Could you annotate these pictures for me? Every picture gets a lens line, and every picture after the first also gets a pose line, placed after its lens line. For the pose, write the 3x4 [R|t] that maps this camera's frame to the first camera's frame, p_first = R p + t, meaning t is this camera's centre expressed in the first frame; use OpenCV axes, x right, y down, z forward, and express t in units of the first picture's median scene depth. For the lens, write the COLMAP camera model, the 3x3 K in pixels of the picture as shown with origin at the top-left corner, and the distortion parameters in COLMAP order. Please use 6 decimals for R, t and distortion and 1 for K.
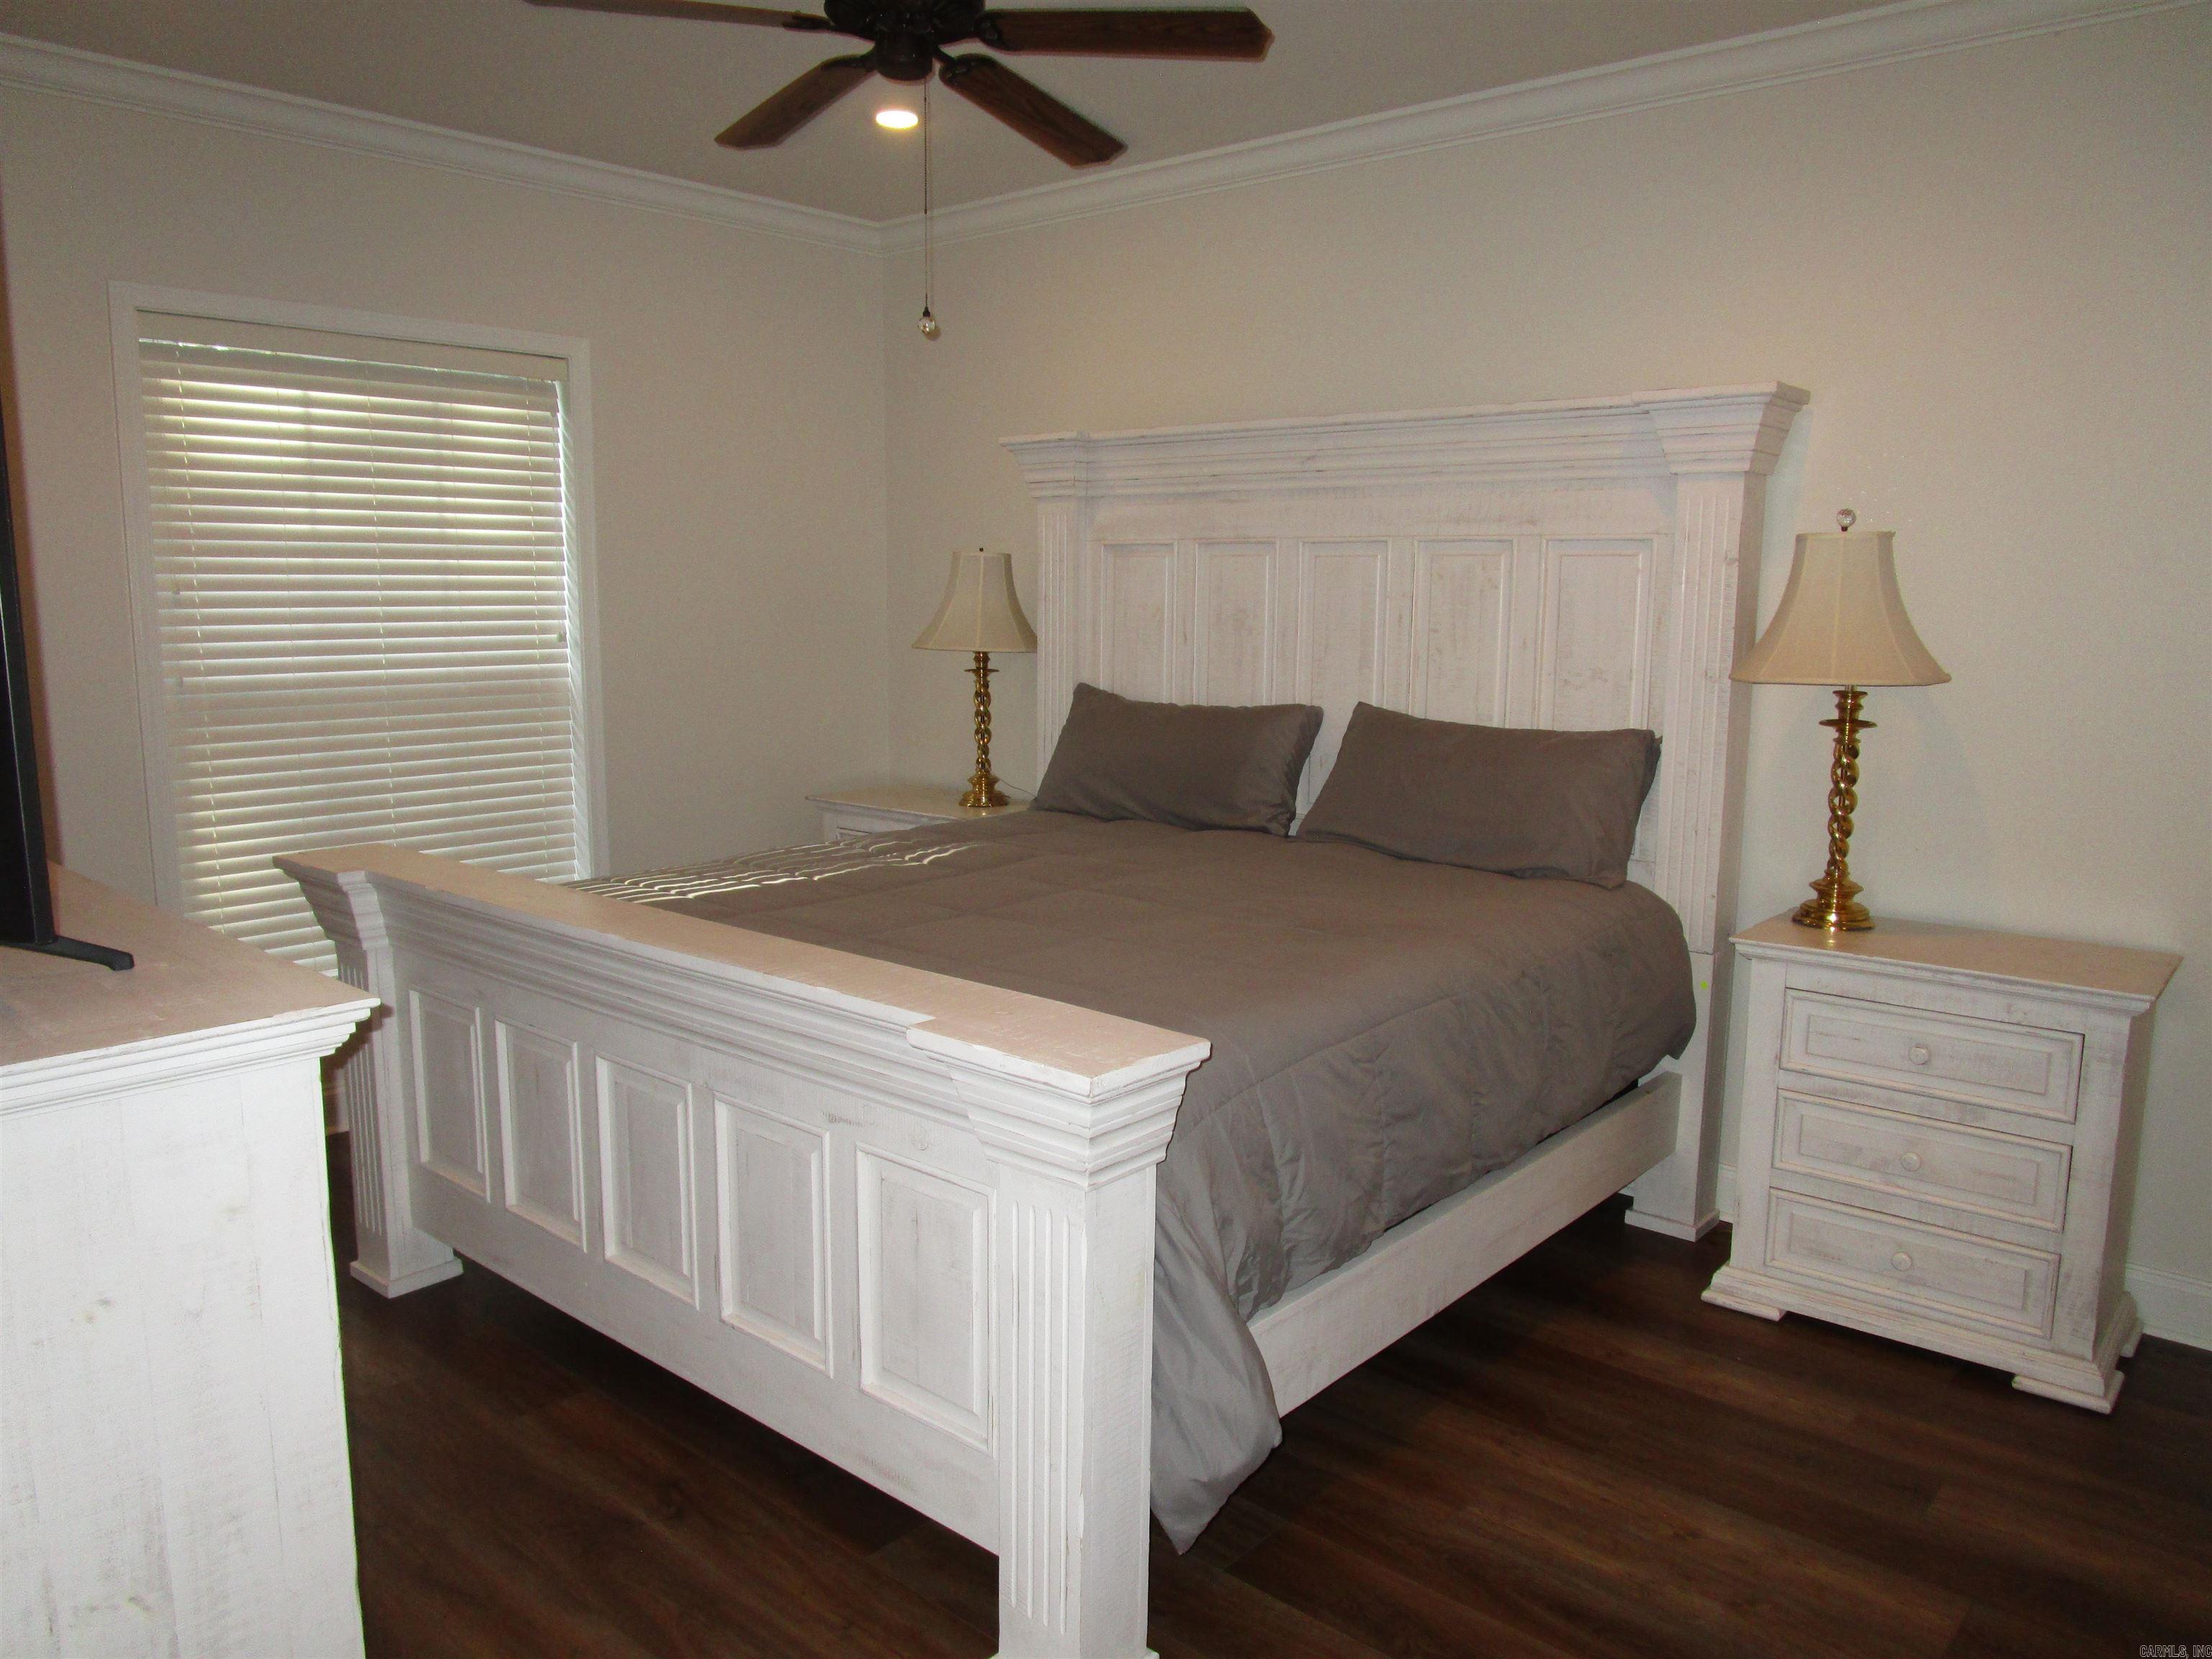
lens RADIAL K [[1599.0, 0, 1105.1], [0, 1599.0, 841.0], [0, 0, 1]] dist [0.002559, -0.004088]
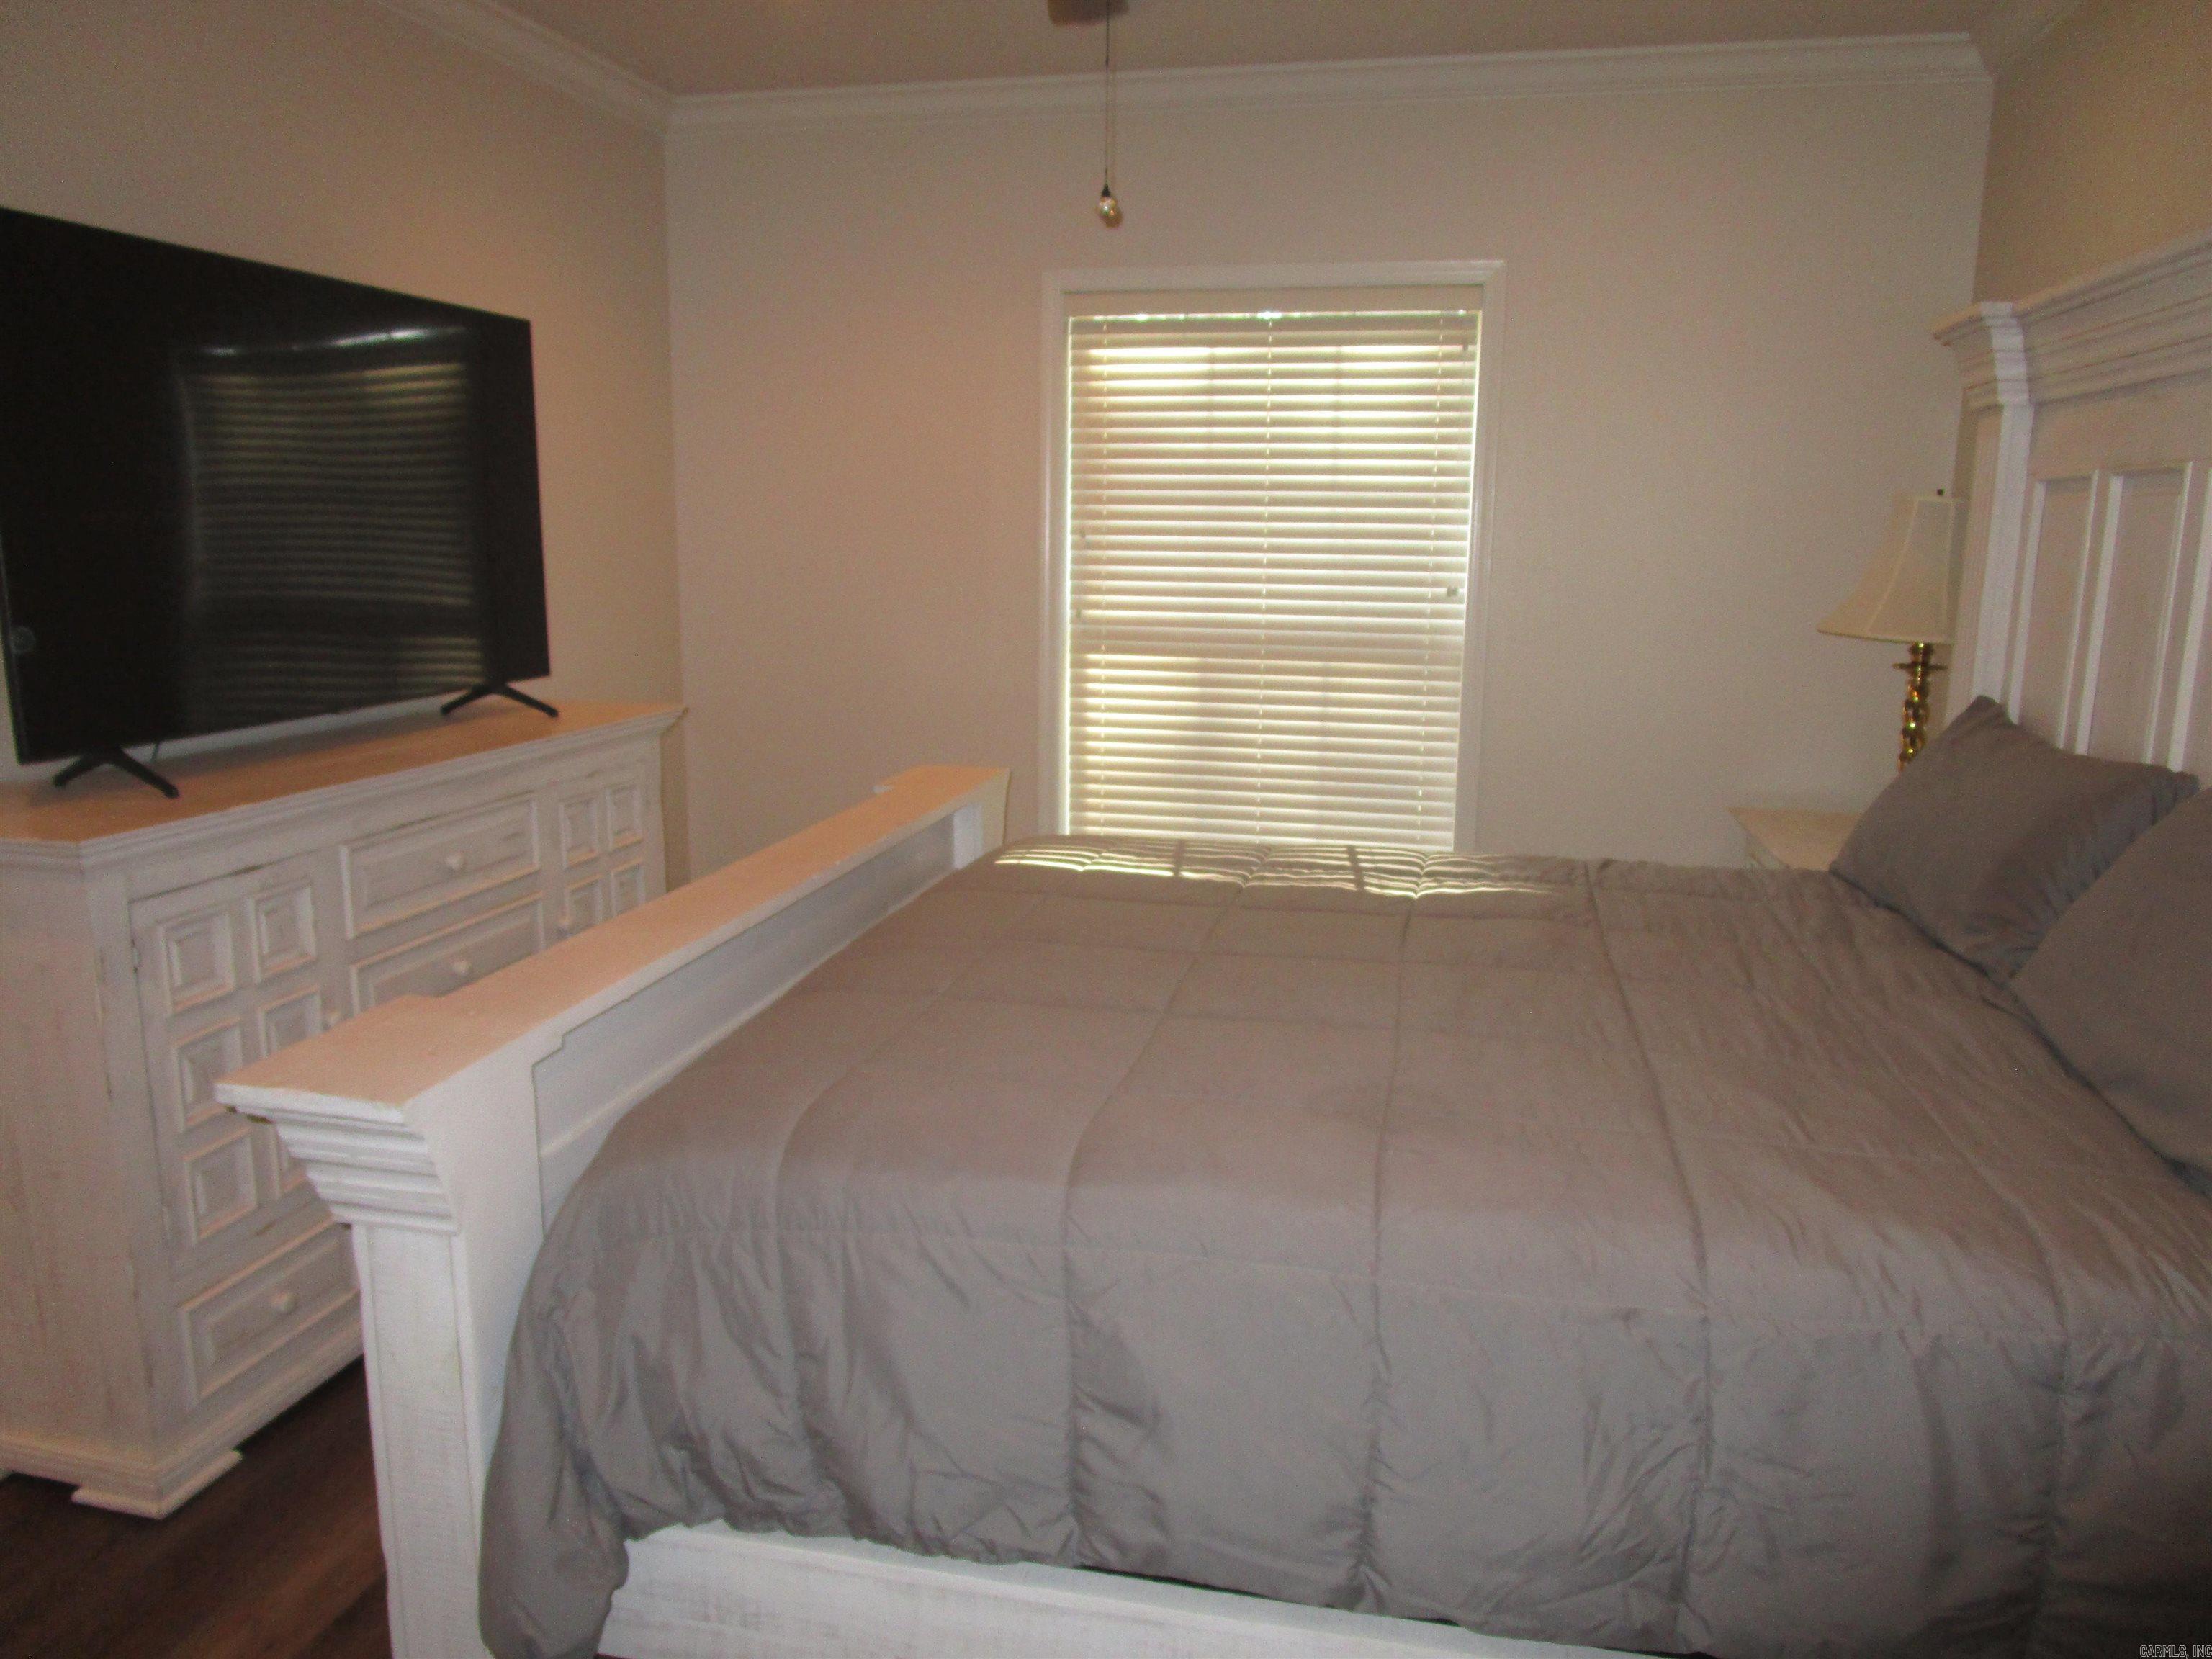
lens RADIAL K [[1596.6, 0, 1103.7], [0, 1596.6, 816.7], [0, 0, 1]] dist [-0.008758, 0.000757]
pose [[0.470076, 0.165398, -0.866990, 0.393546], [-0.153732, 0.982613, 0.104104, -0.067034], [0.869135, 0.084347, 0.487330, 0.401151]]
